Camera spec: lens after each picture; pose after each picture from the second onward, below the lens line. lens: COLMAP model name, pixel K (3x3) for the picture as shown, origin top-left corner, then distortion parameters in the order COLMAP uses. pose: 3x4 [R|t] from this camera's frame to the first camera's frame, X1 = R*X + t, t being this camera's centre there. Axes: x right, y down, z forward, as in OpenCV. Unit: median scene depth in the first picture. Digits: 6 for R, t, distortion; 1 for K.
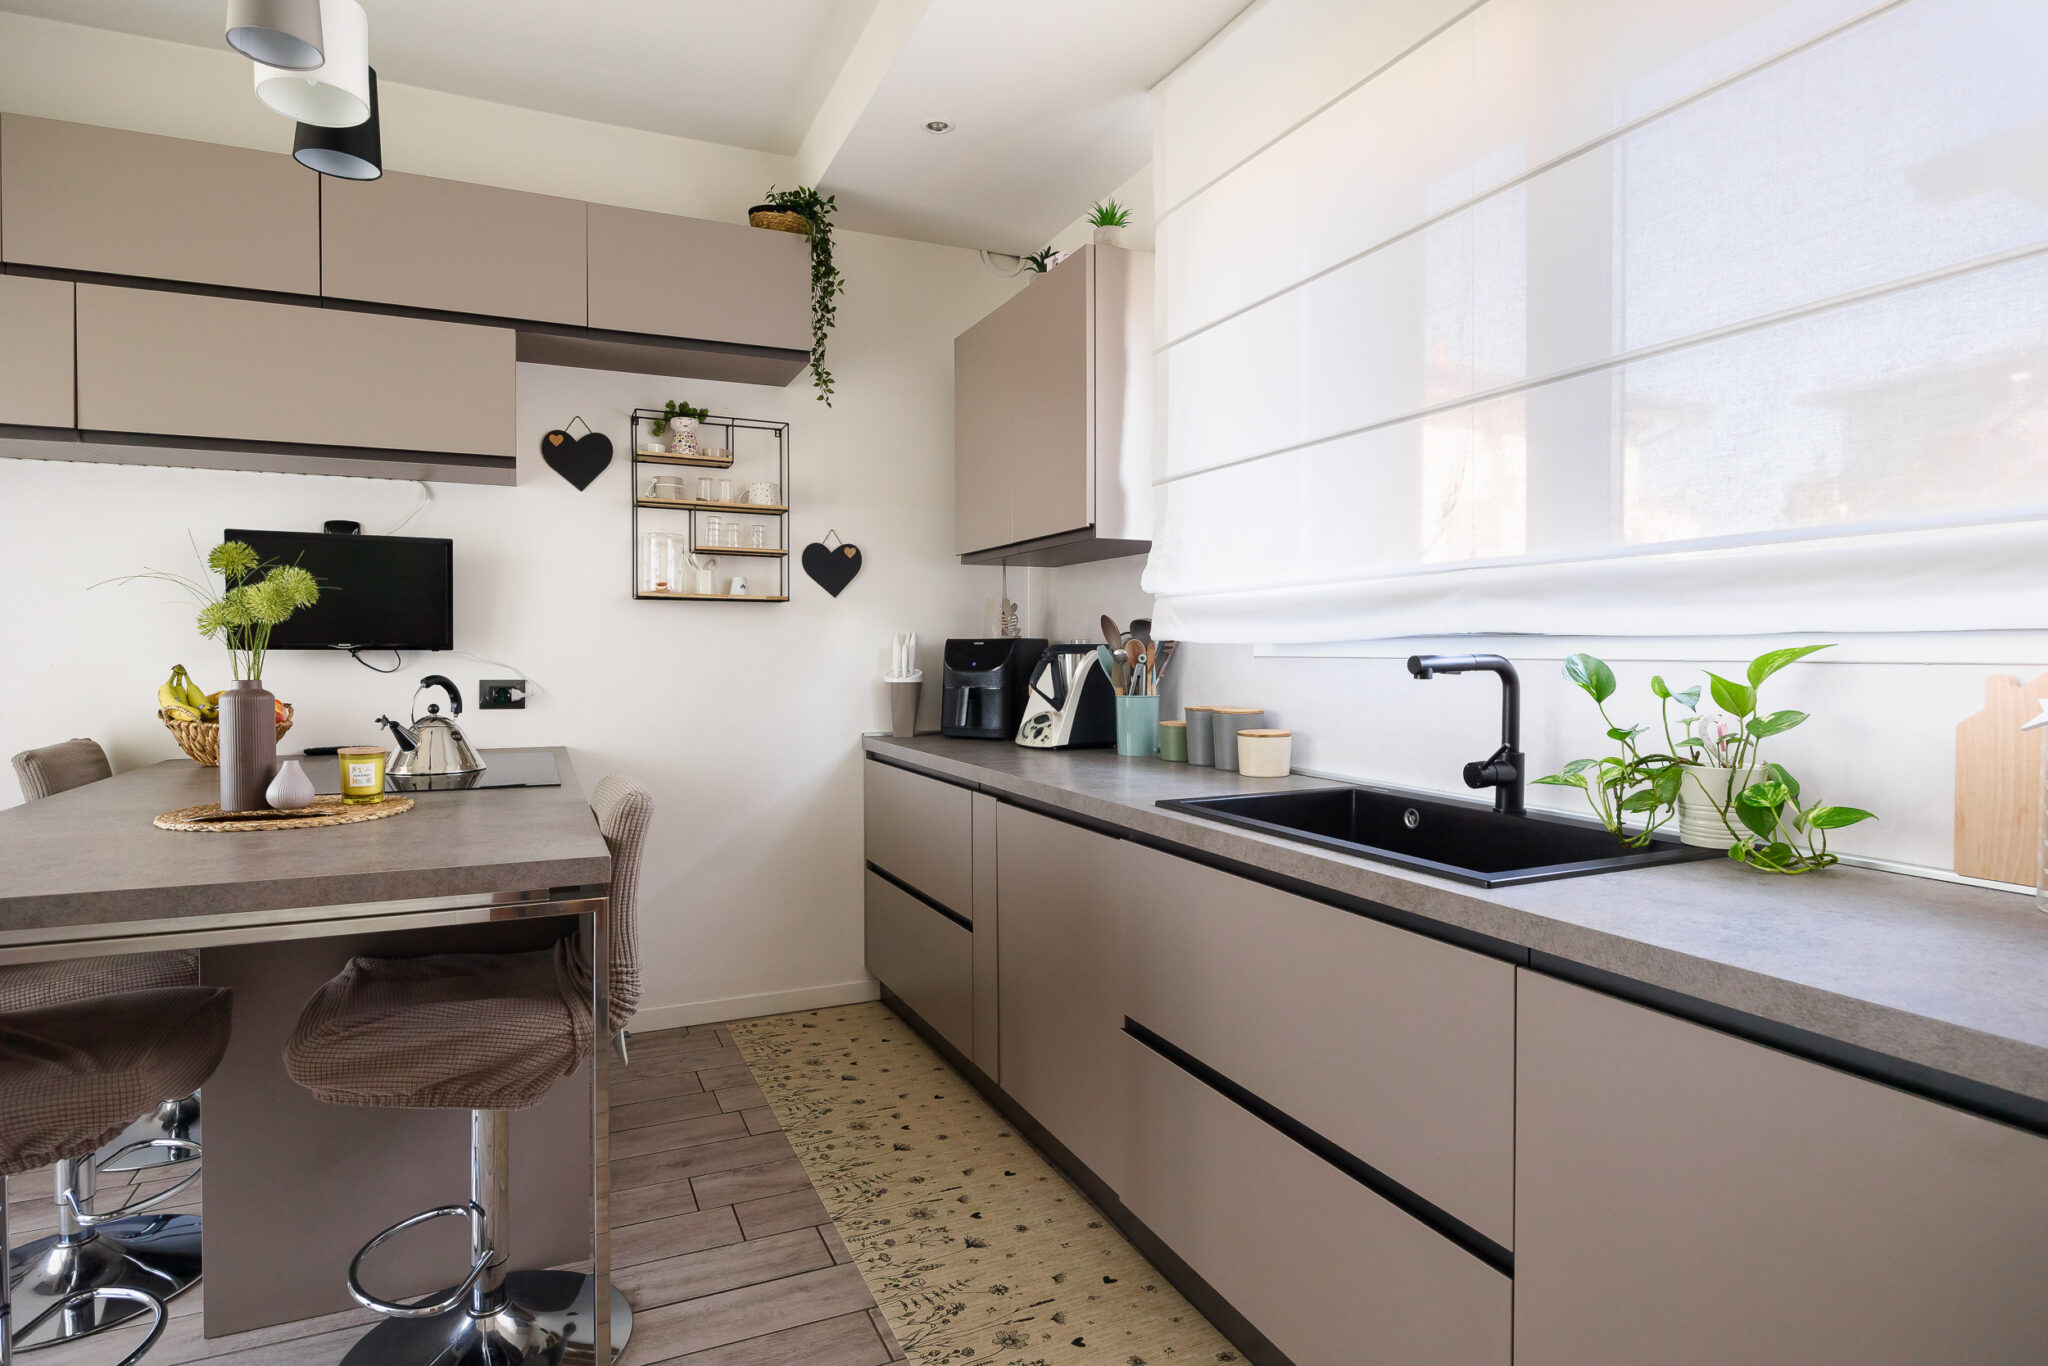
lens RADIAL K [[1099.3, 0, 1028.6], [0, 1099.3, 674.2], [0, 0, 1]] dist [-0.008437, -0.001575]
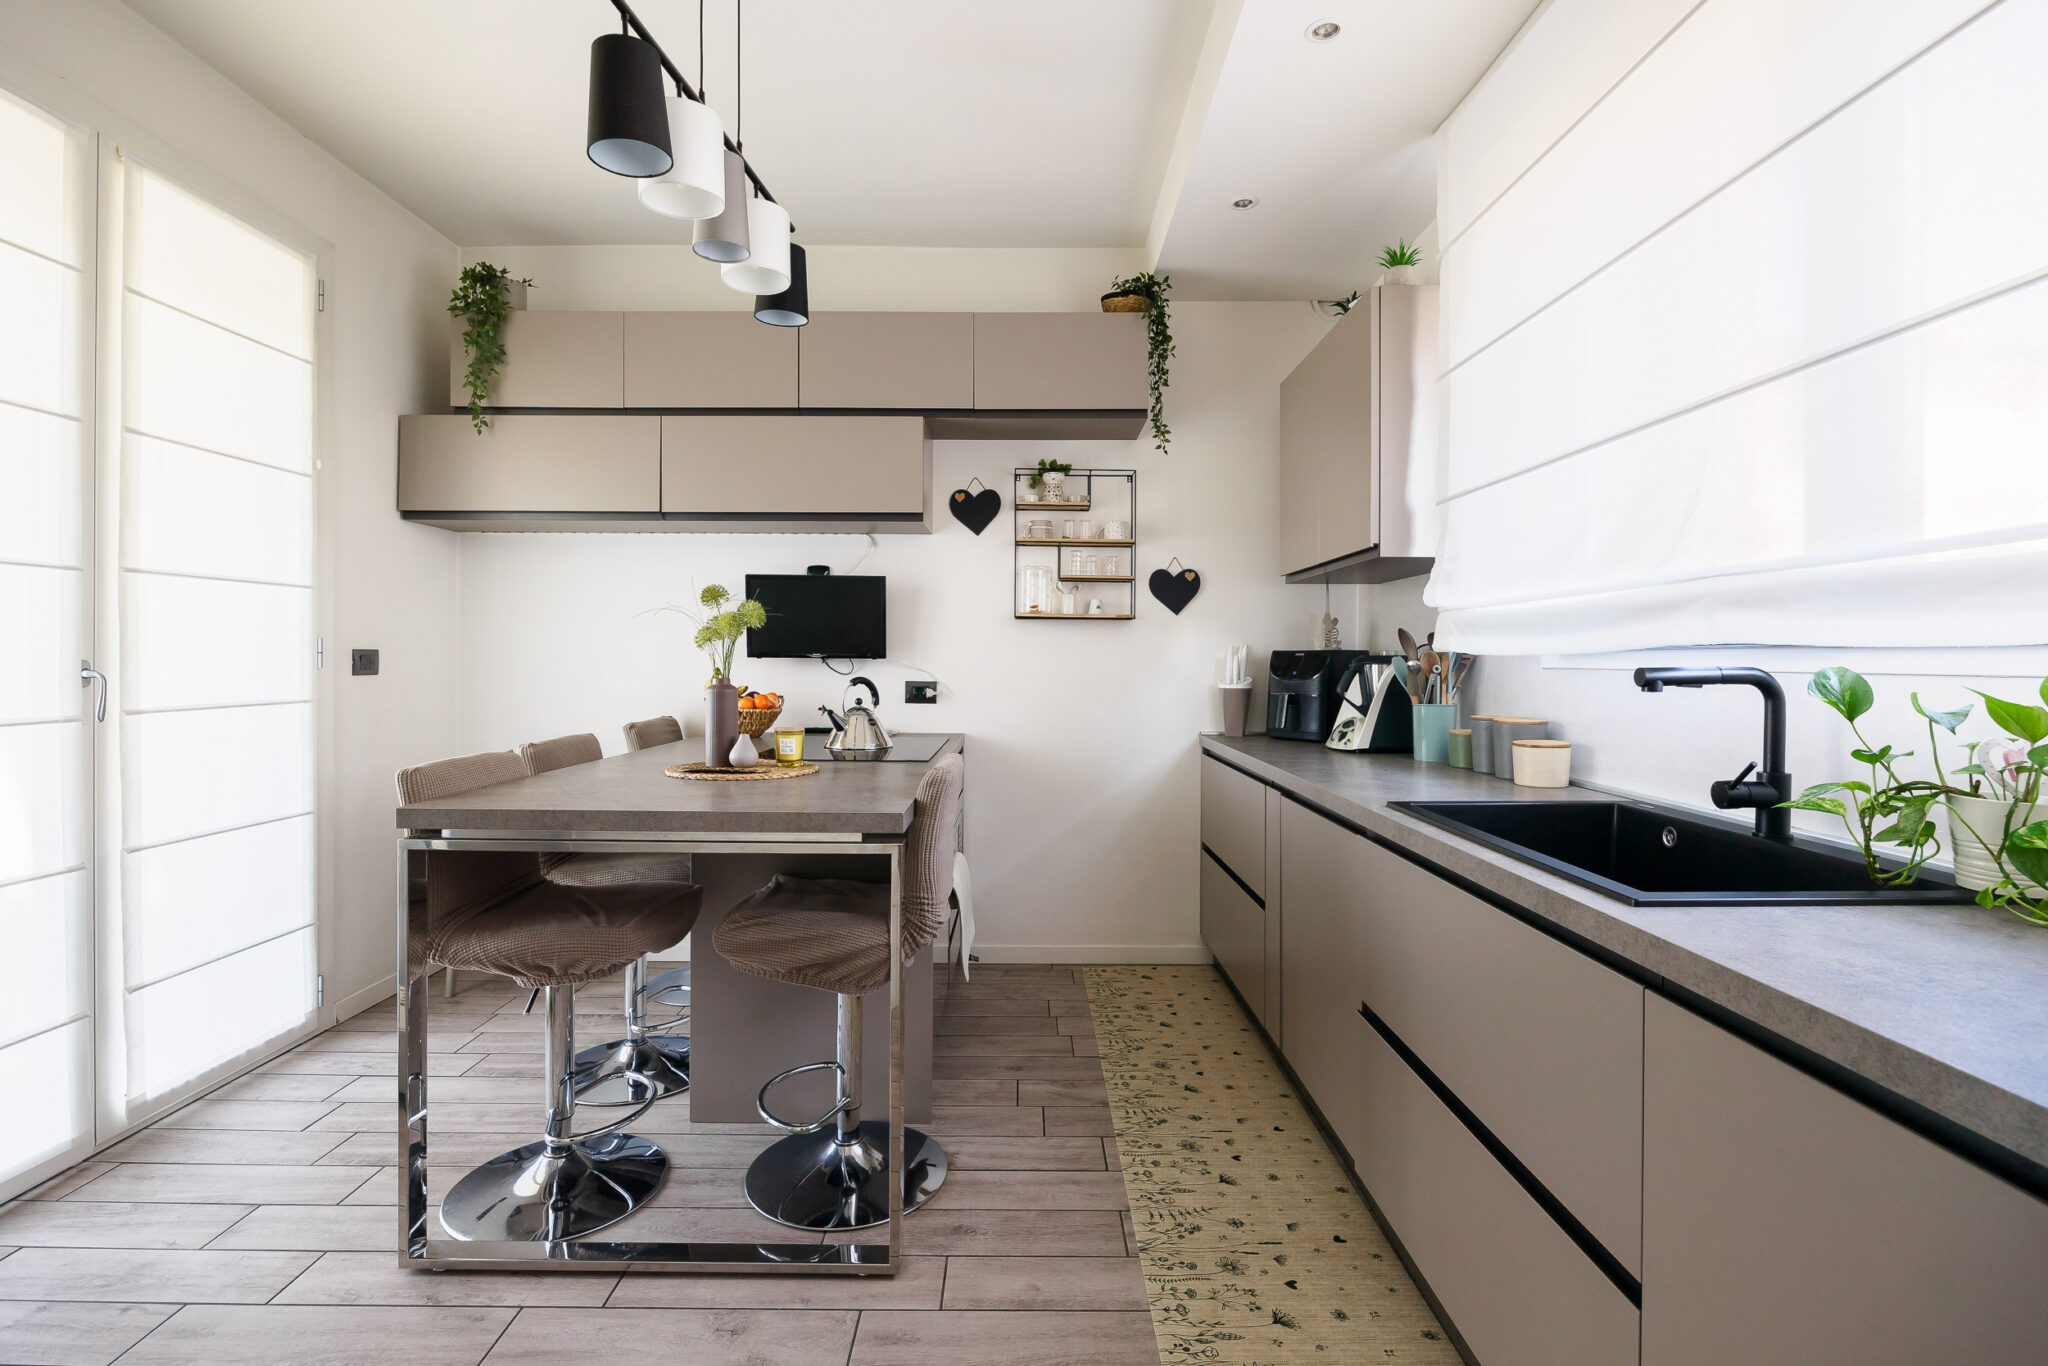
lens RADIAL K [[957.4, 0, 1003.6], [0, 957.4, 670.8], [0, 0, 1]] dist [-0.014625, 0.001546]
pose [[0.905878, 0.009145, -0.423440, 0.131020], [-0.013679, 0.999877, -0.007668, 0.000091], [0.423318, 0.012739, 0.905891, -0.002583]]
